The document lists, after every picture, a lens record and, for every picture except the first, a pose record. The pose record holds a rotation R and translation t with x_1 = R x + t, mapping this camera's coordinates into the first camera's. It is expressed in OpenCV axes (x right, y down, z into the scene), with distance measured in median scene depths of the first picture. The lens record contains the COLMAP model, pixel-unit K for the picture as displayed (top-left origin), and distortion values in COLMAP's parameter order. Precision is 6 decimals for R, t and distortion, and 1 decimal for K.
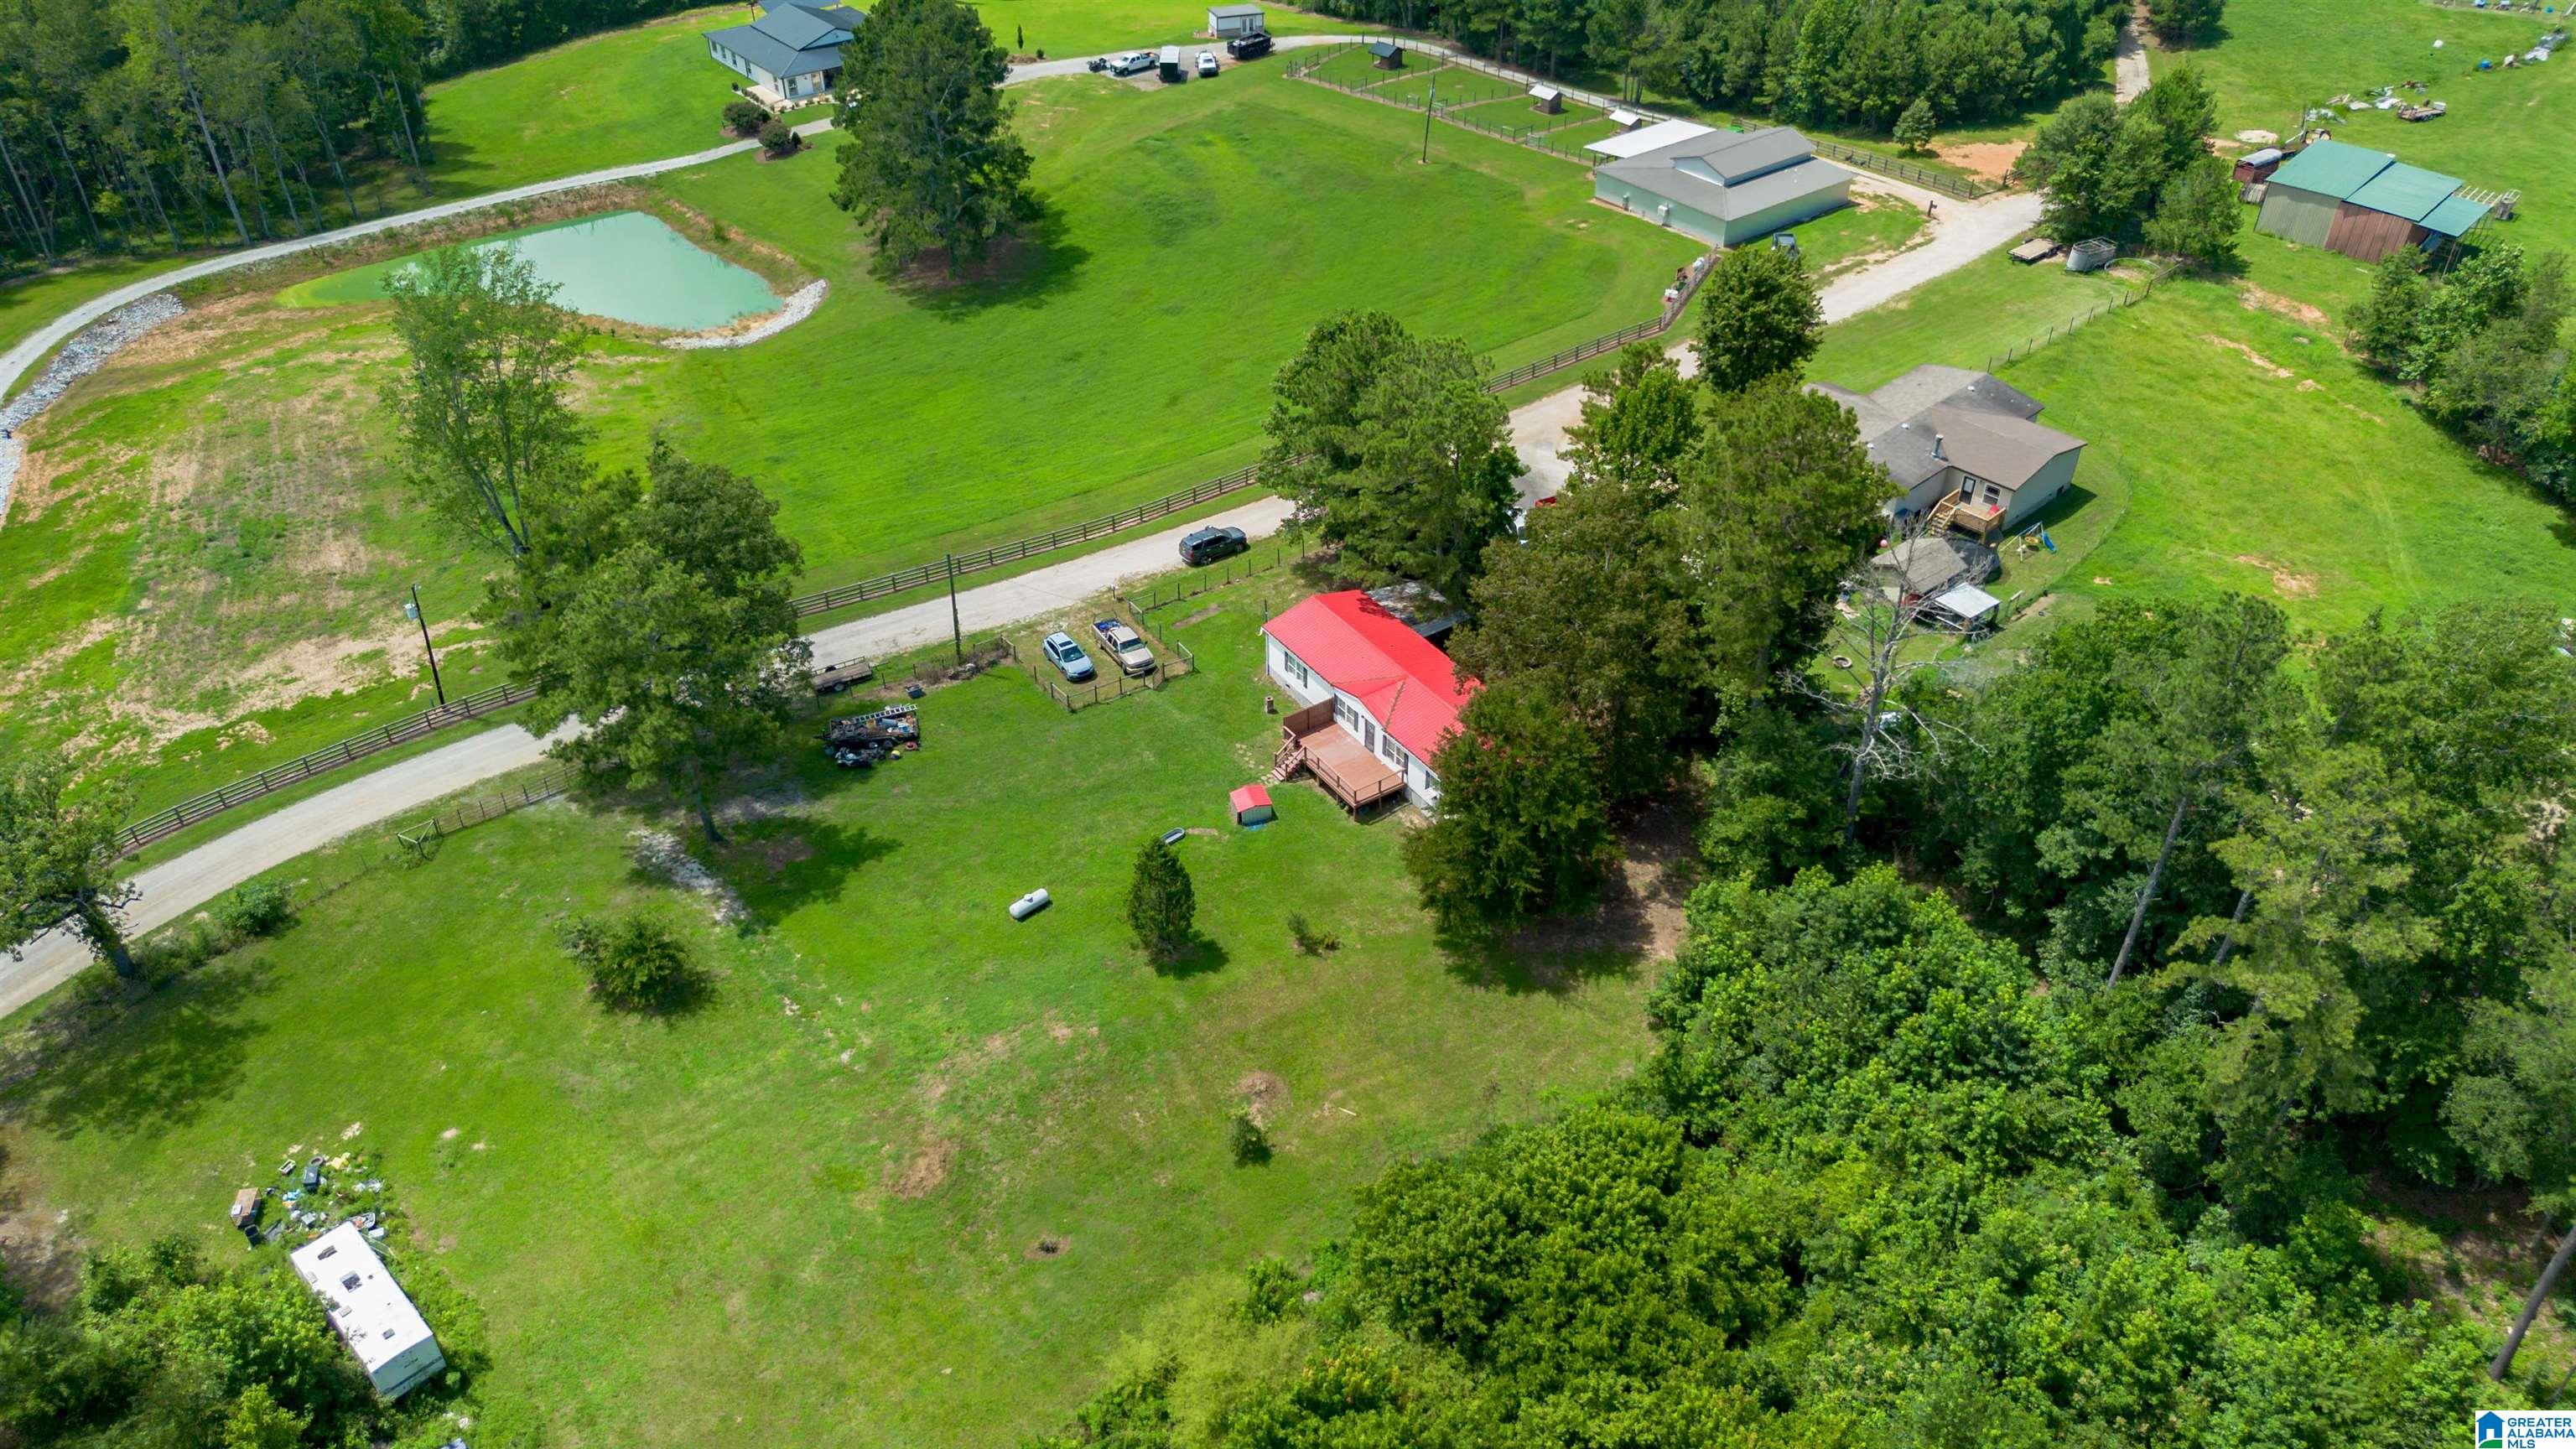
lens RADIAL K [[1843.6, 0, 1280.1], [0, 1843.6, 726.7], [0, 0, 1]] dist [0.045076, -0.050403]
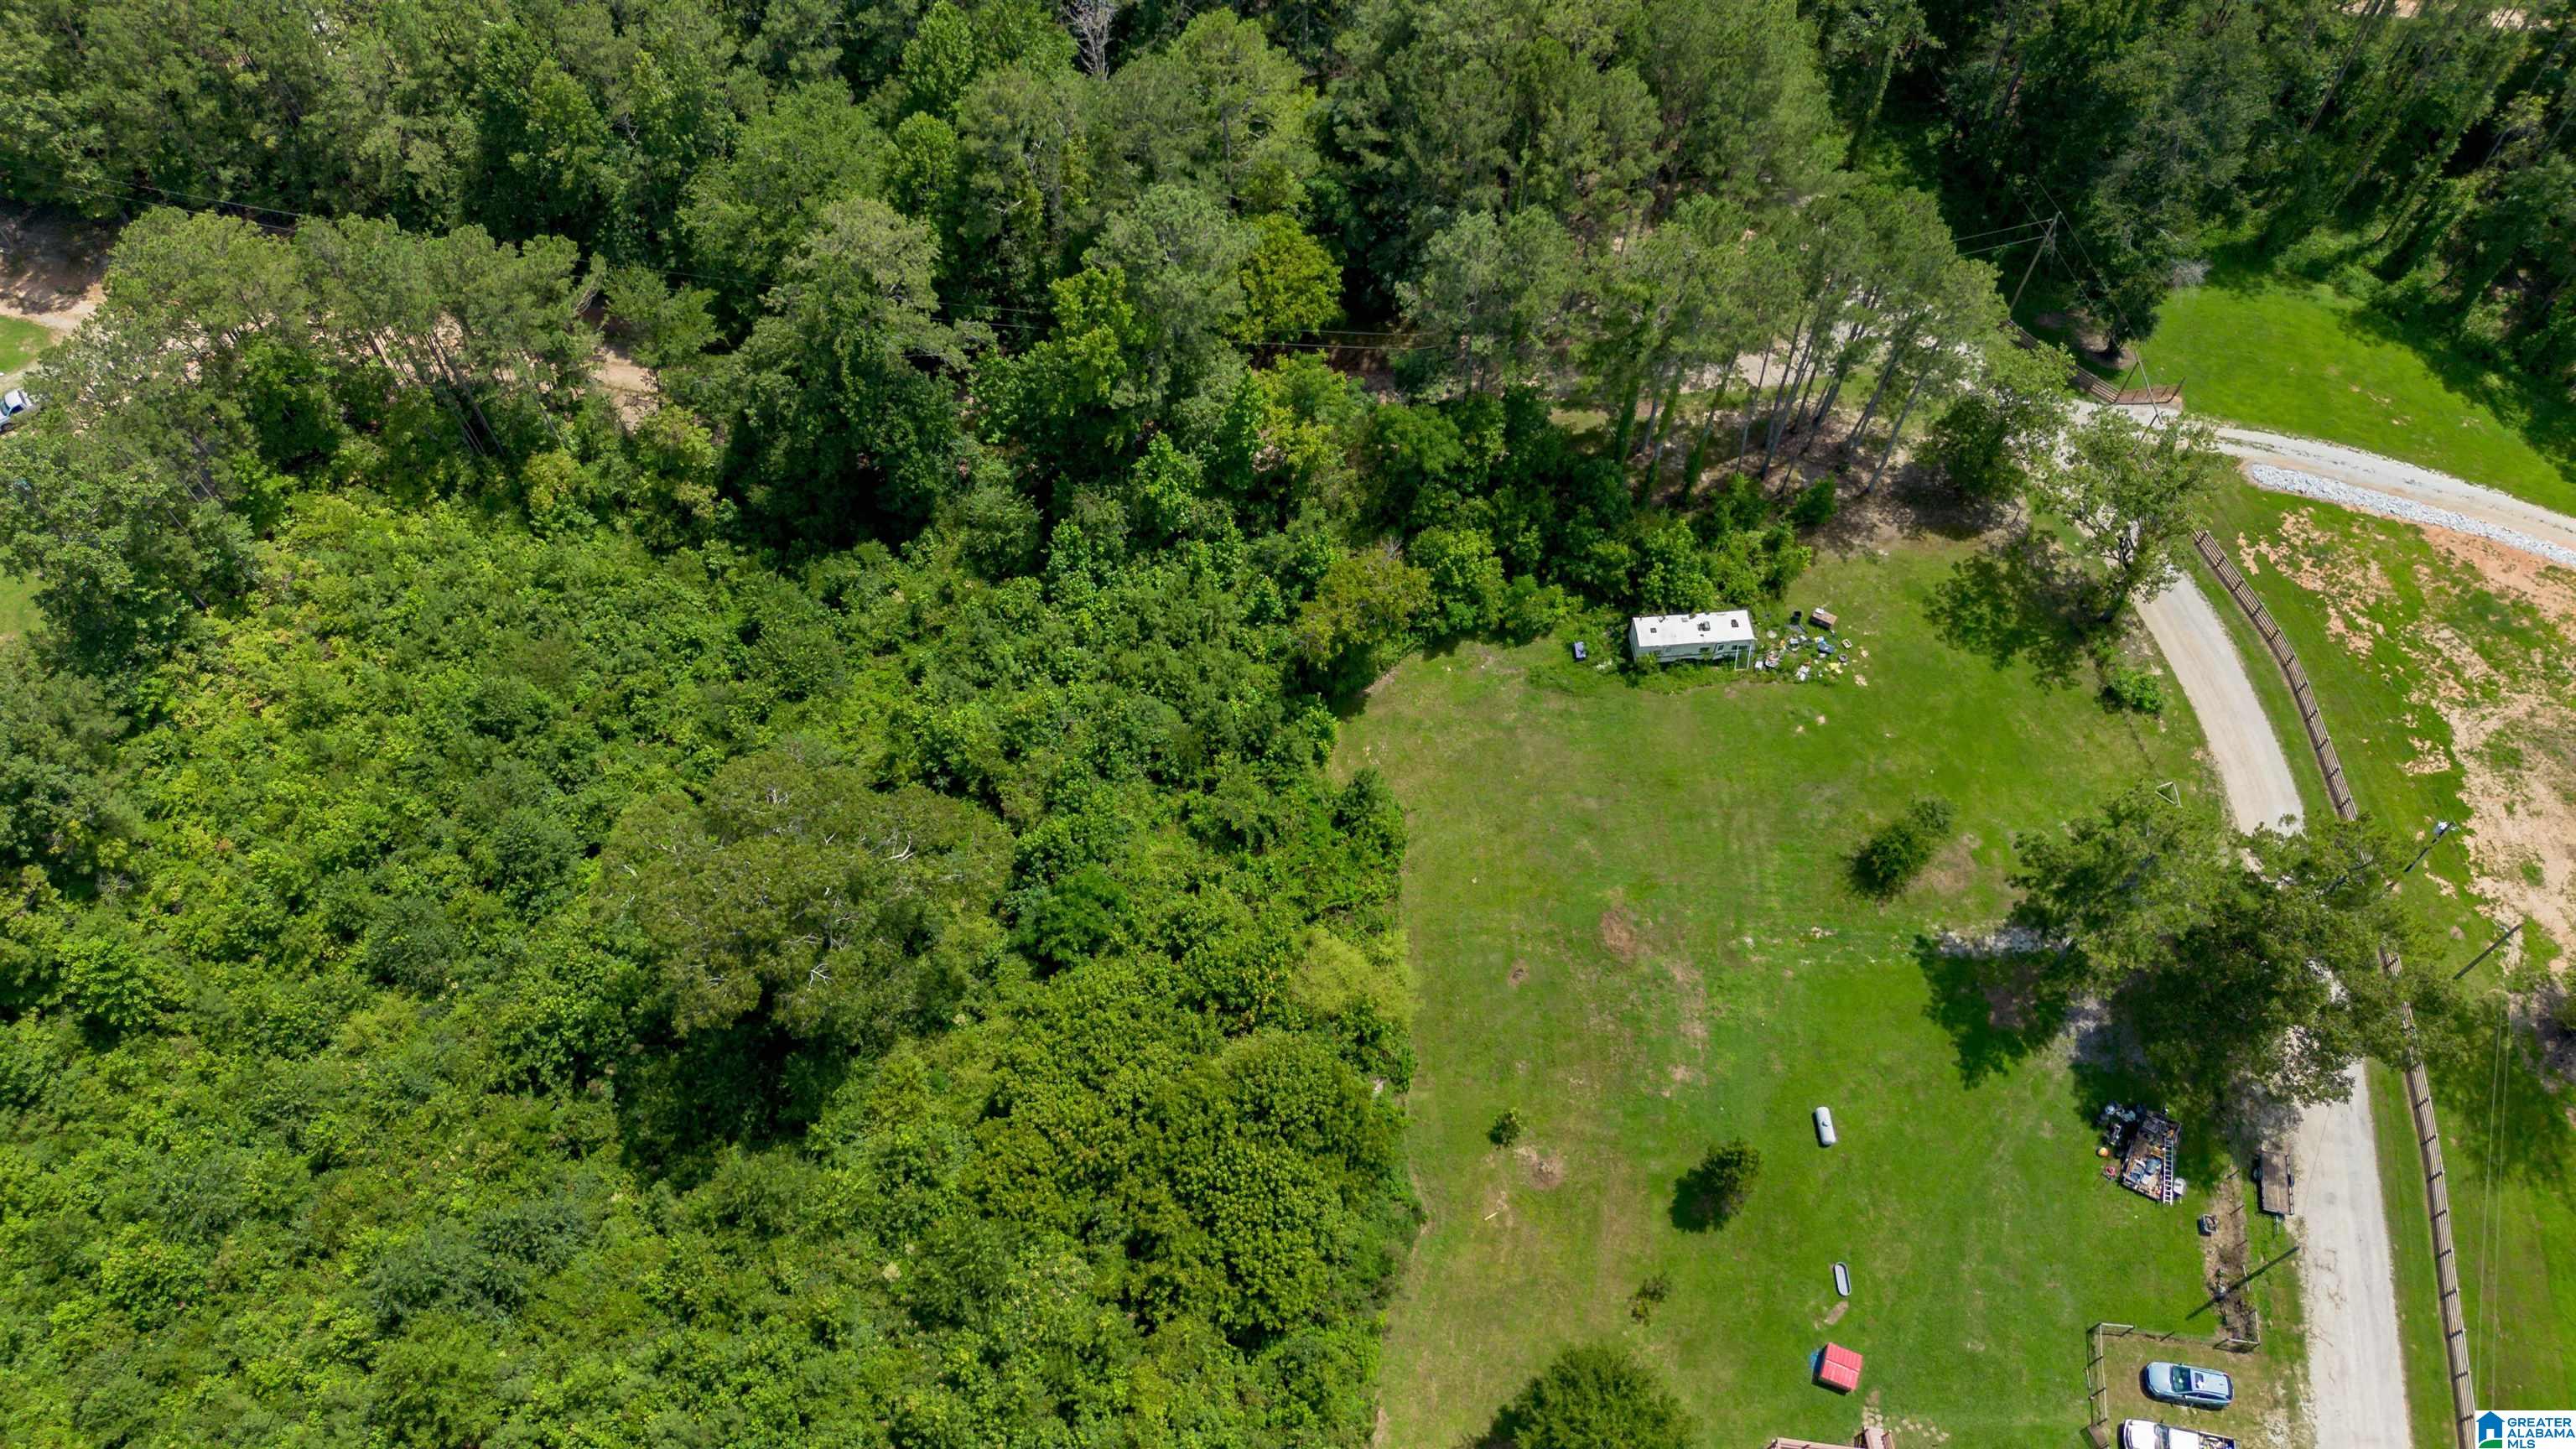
lens RADIAL K [[1843.6, 0, 1297.4], [0, 1843.6, 699.5], [0, 0, 1]] dist [0.045076, -0.050403]
pose [[-0.643352, 0.644263, -0.413549, 0.315467], [-0.451111, 0.117418, 0.884710, -0.670268], [0.618544, 0.755737, 0.215093, 0.303603]]
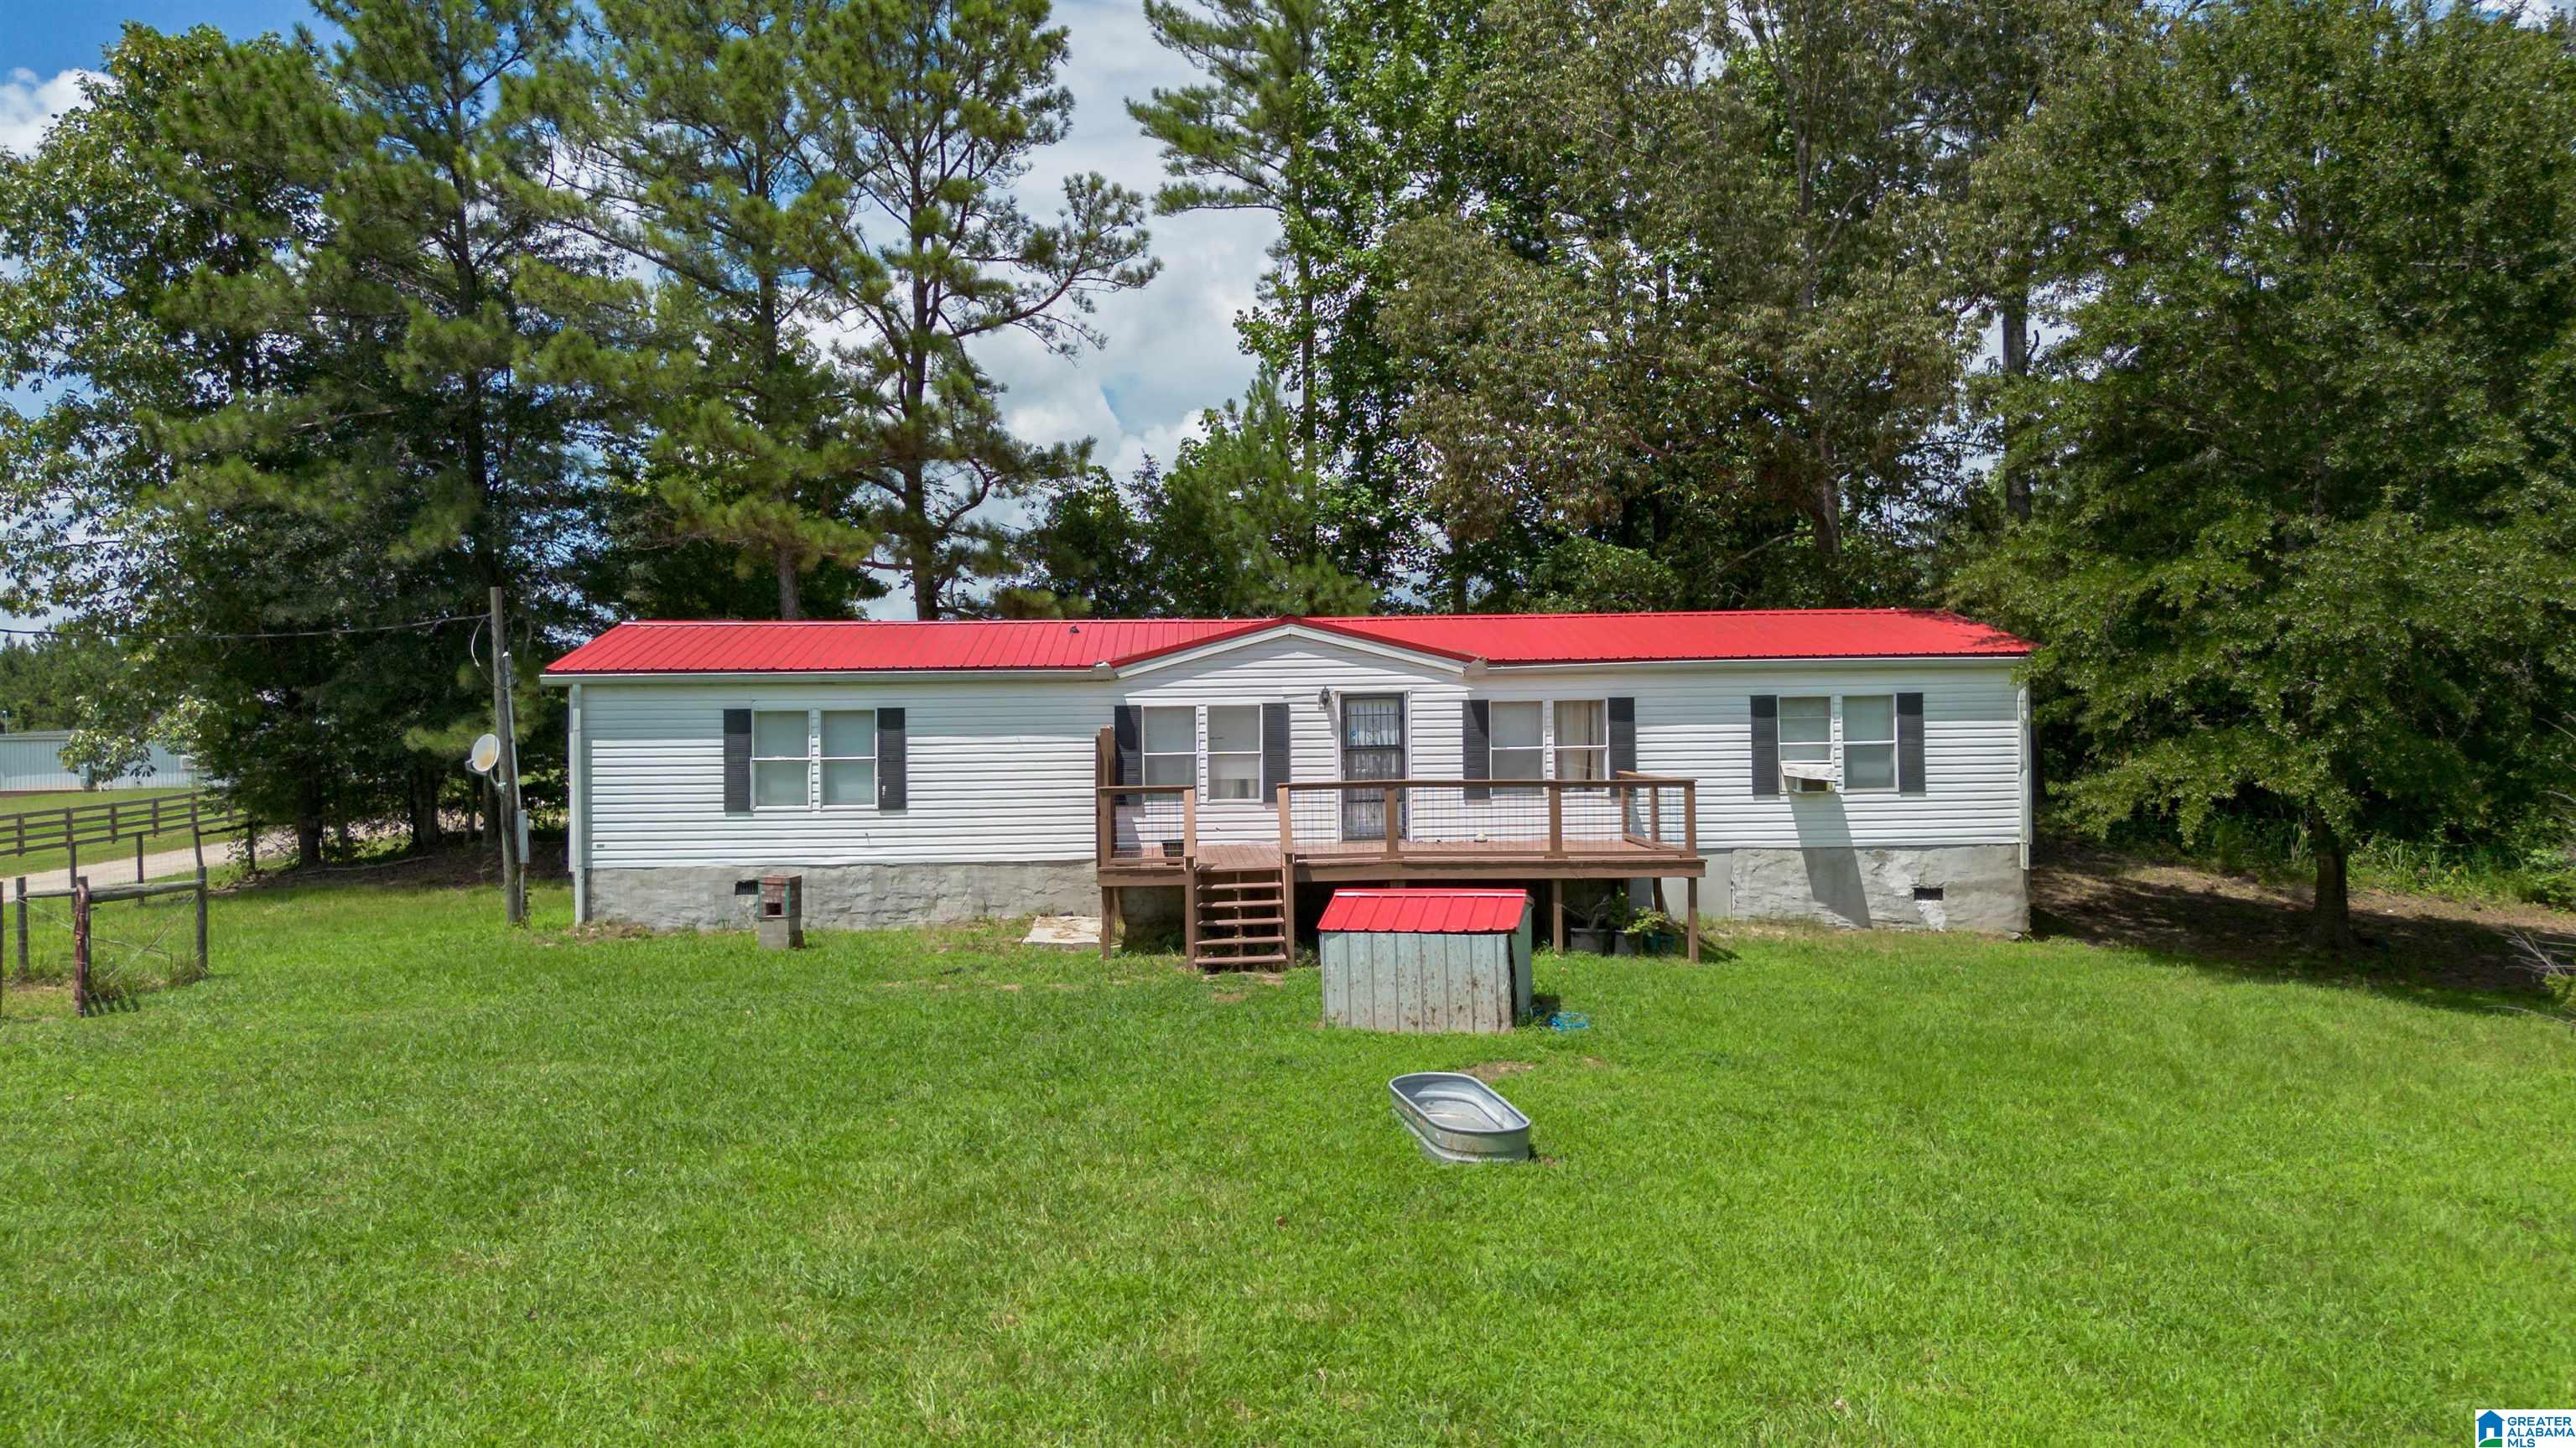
lens RADIAL K [[1843.5, 0, 1267.1], [0, 1843.5, 723.1], [0, 0, 1]] dist [0.045076, -0.050403]
pose [[0.509322, 0.017205, 0.860404, -0.152072], [0.518660, 0.791680, -0.322855, 0.065117], [-0.686719, 0.610694, 0.394296, 0.837260]]
